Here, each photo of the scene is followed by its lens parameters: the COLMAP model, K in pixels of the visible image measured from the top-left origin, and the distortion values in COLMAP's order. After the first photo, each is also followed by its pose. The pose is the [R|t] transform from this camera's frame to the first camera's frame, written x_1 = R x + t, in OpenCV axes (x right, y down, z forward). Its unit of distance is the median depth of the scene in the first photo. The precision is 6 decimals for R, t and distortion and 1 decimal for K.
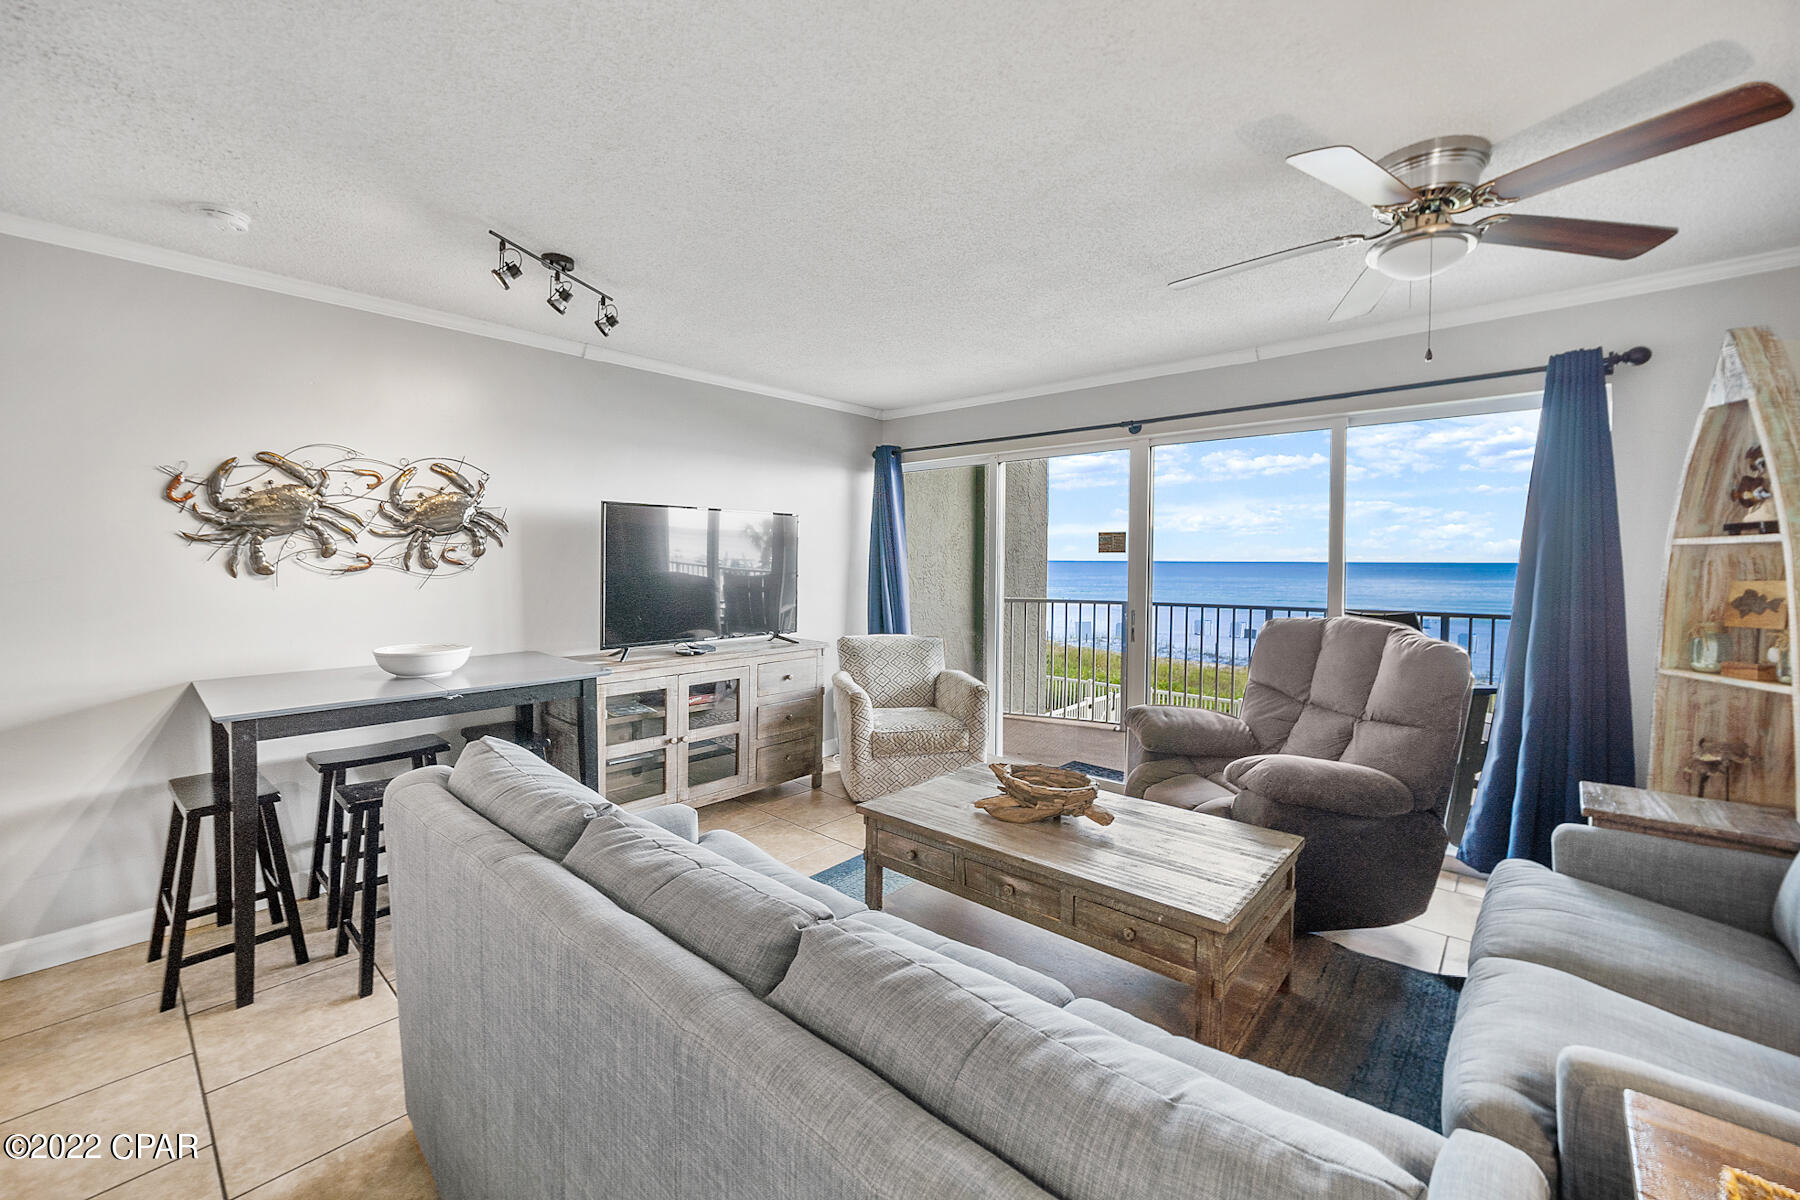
lens RADIAL K [[736.8, 0, 876.2], [0, 736.8, 586.9], [0, 0, 1]] dist [-0.006267, 0.001156]
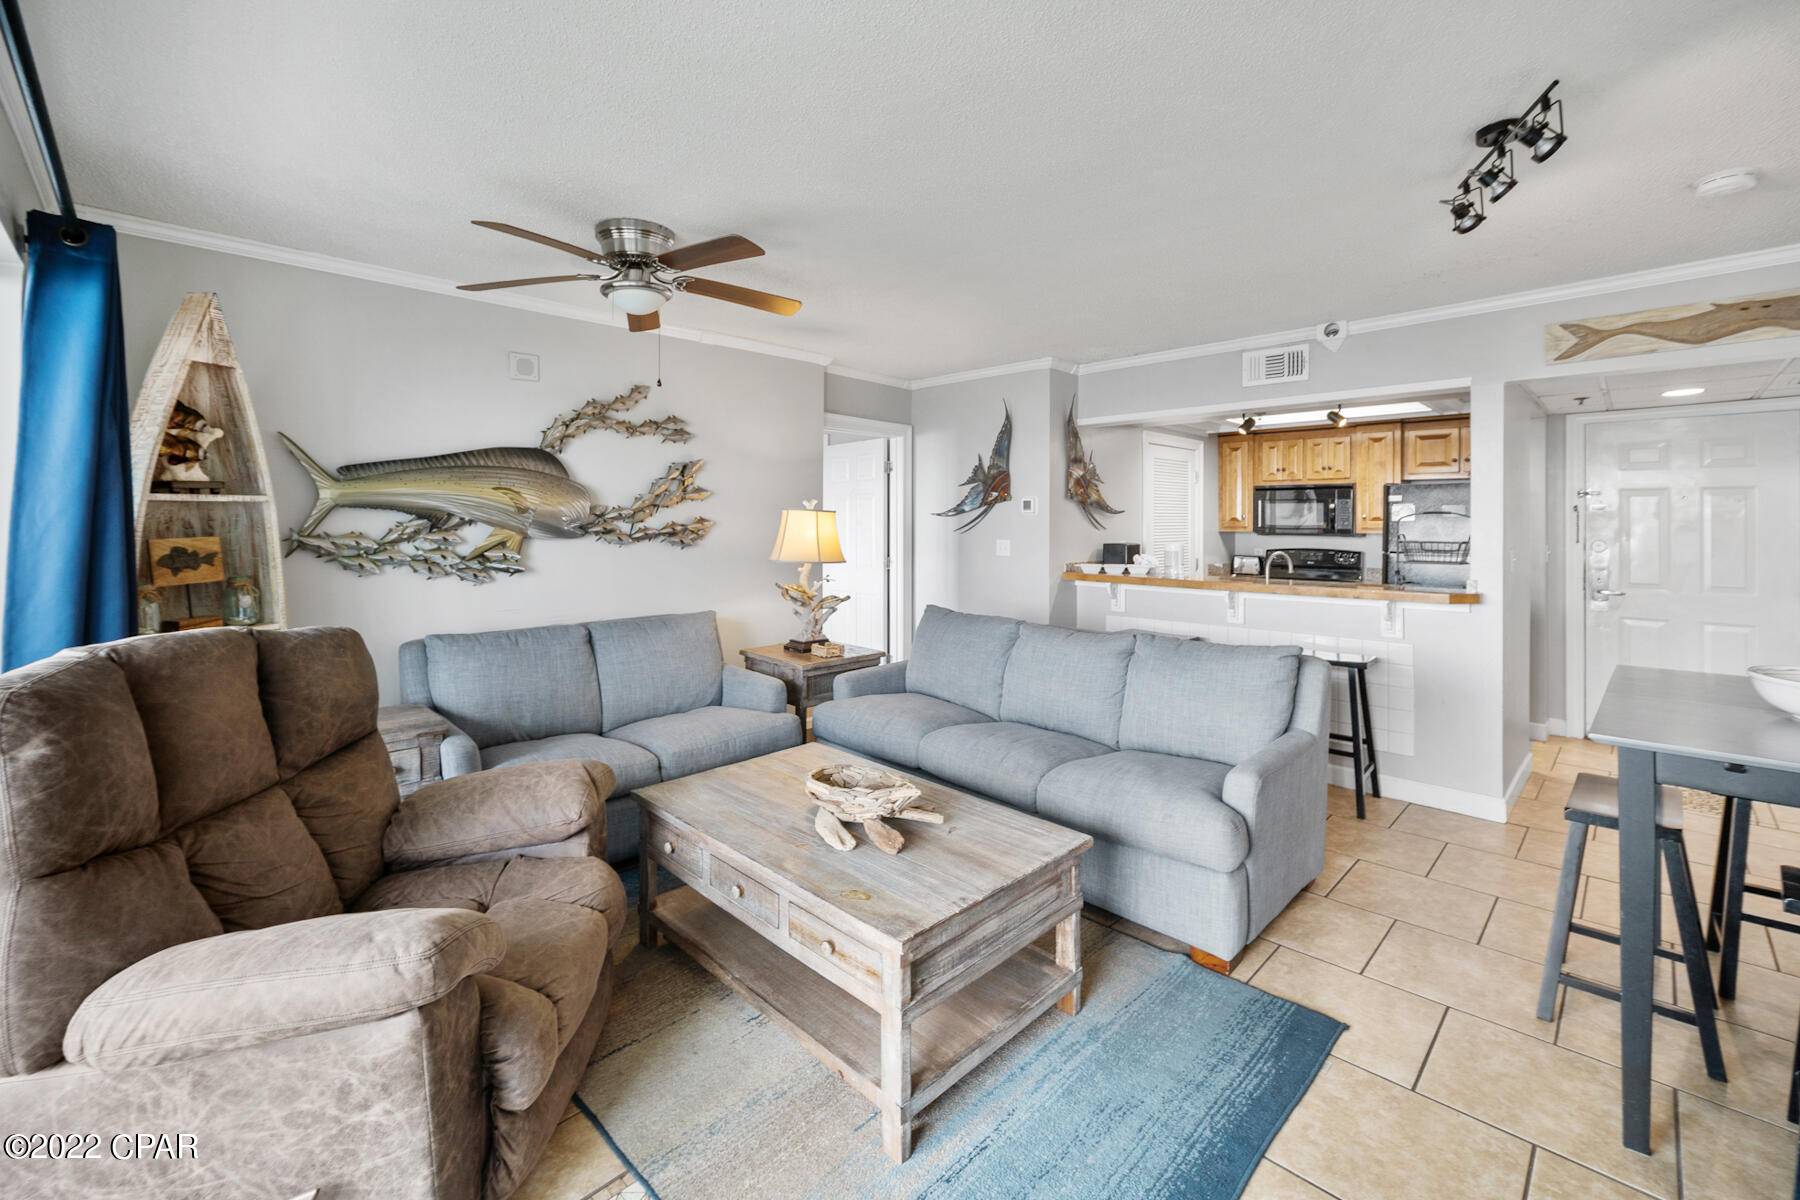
lens RADIAL K [[736.8, 0, 914.0], [0, 736.8, 514.6], [0, 0, 1]] dist [-0.006267, 0.001156]
pose [[-0.998366, -0.006892, 0.056725, 0.114452], [-0.005317, 0.999597, 0.027879, -0.061398], [-0.056894, 0.027532, -0.998000, 1.628723]]
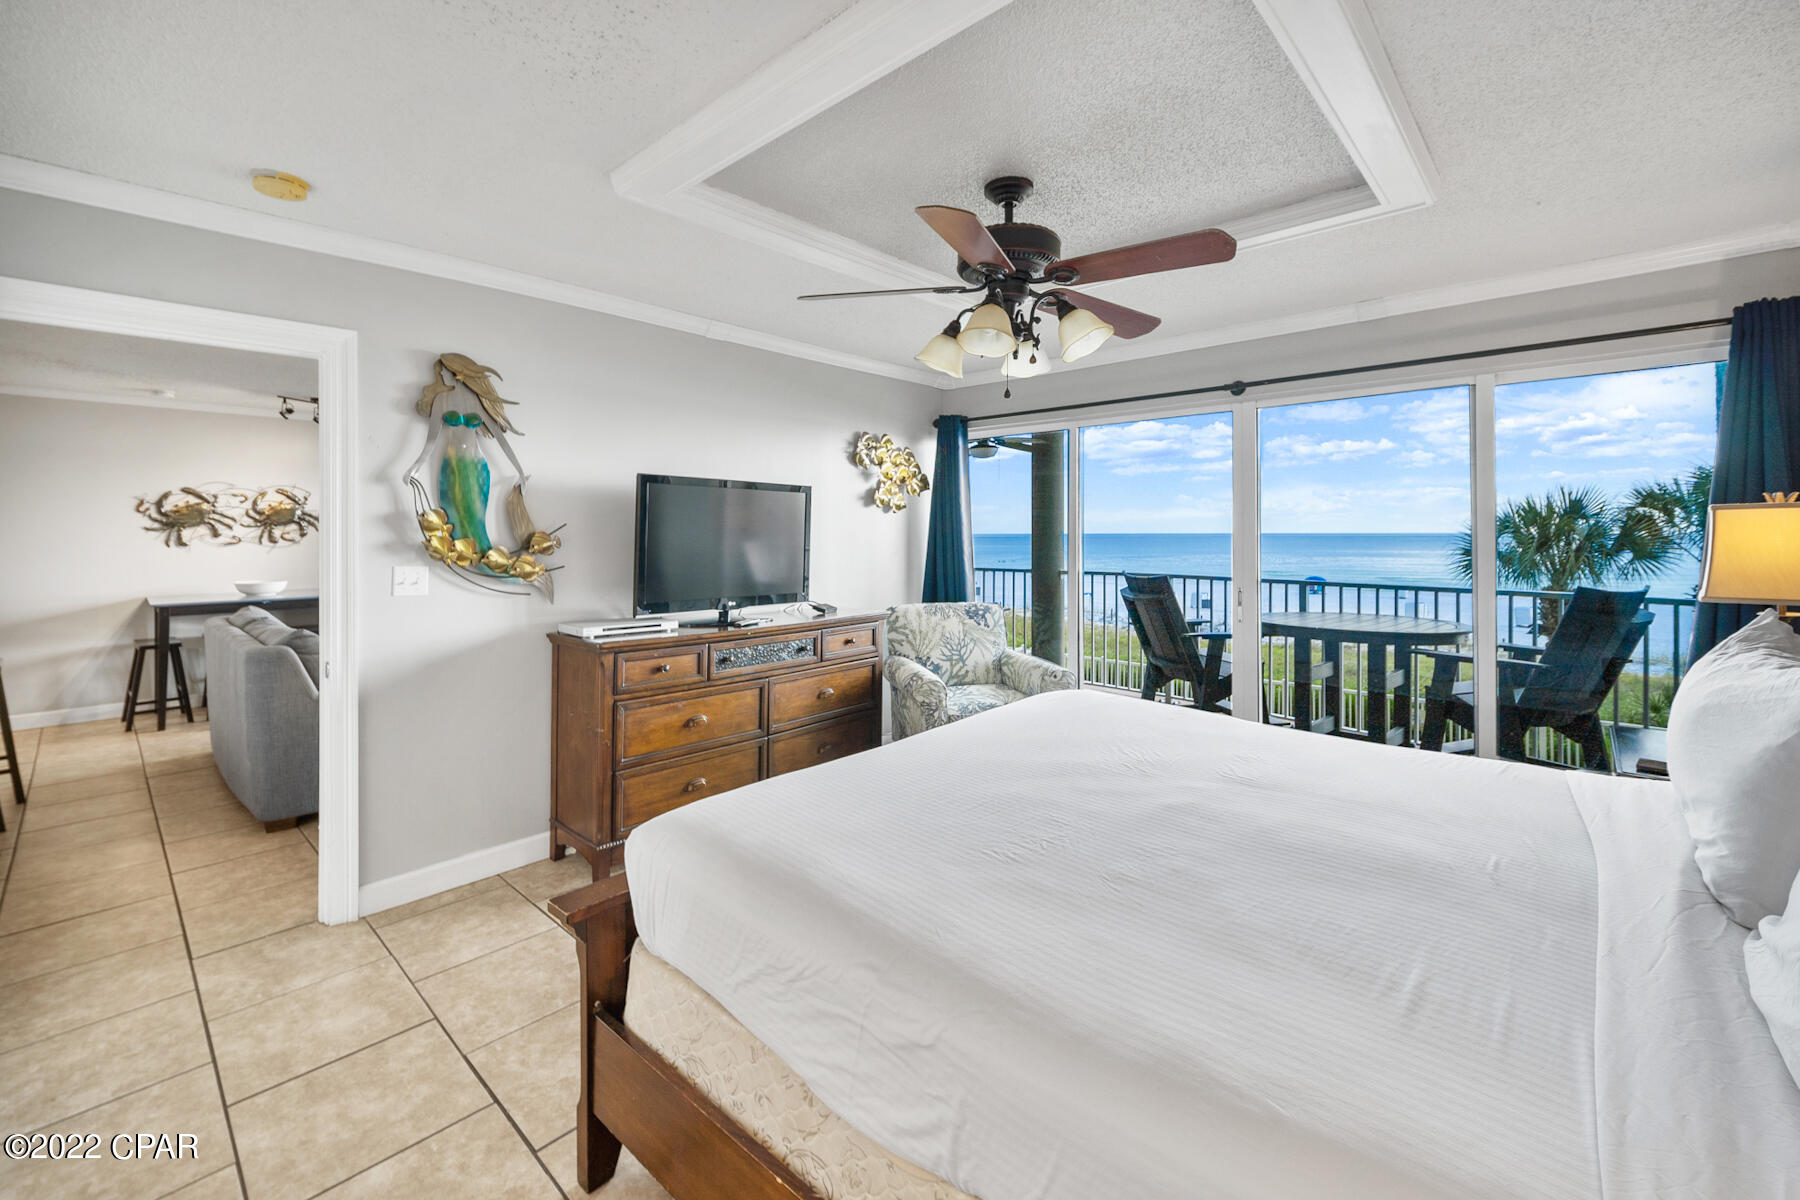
lens RADIAL K [[736.8, 0, 866.5], [0, 736.8, 535.4], [0, 0, 1]] dist [-0.006267, 0.001156]
pose [[0.999946, -0.003666, -0.009727, 1.086535], [0.003335, 0.999421, -0.033860, 0.028686], [0.009846, 0.033825, 0.999379, -1.026290]]
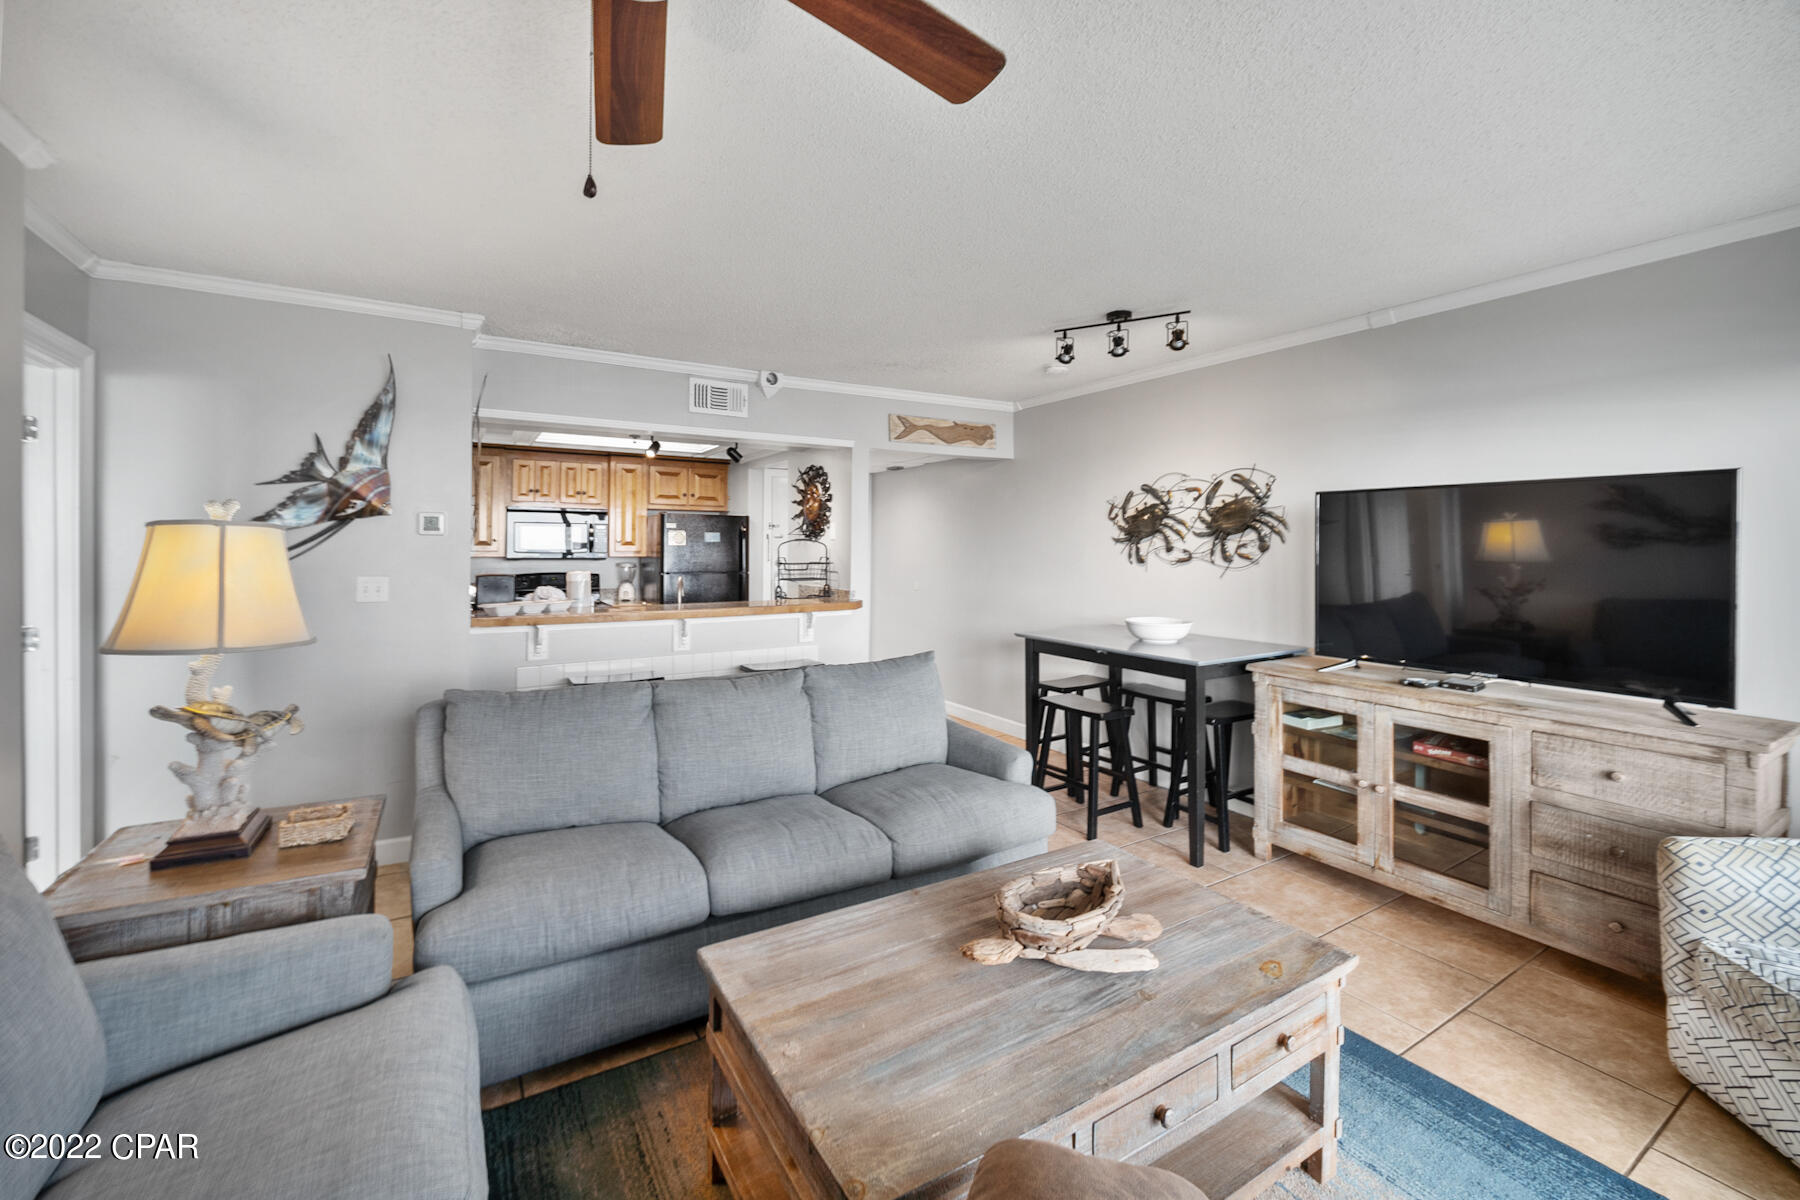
lens RADIAL K [[736.8, 0, 860.1], [0, 736.8, 544.4], [0, 0, 1]] dist [-0.006267, 0.001156]
pose [[-0.324058, -0.007203, -0.946010, 0.813036], [-0.042120, 0.999089, 0.006821, -0.040231], [0.945099, 0.042056, -0.324067, 0.914091]]
